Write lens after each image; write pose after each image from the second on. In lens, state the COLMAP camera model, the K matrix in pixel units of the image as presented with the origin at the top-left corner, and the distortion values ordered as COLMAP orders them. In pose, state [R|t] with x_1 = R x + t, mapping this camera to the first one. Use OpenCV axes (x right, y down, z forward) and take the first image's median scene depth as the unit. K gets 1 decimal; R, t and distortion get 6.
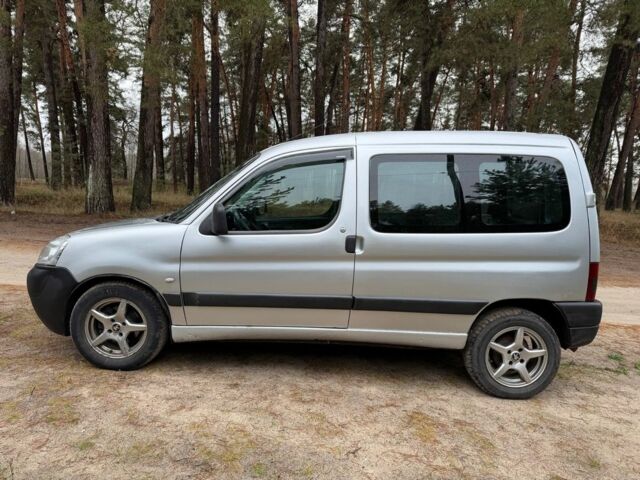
lens RADIAL K [[450.6, 0, 317.9], [0, 450.6, 241.6], [0, 0, 1]] dist [0.037396, -0.048061]
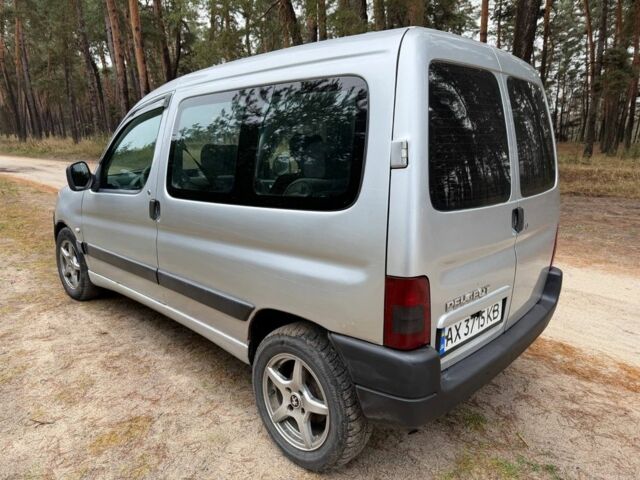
lens RADIAL K [[450.6, 0, 317.9], [0, 450.6, 241.6], [0, 0, 1]] dist [0.037396, -0.048061]
pose [[0.723078, 0.113455, -0.681385, 0.889411], [-0.055063, 0.992747, 0.106867, -0.042280], [0.688568, -0.039754, 0.724081, 0.576339]]
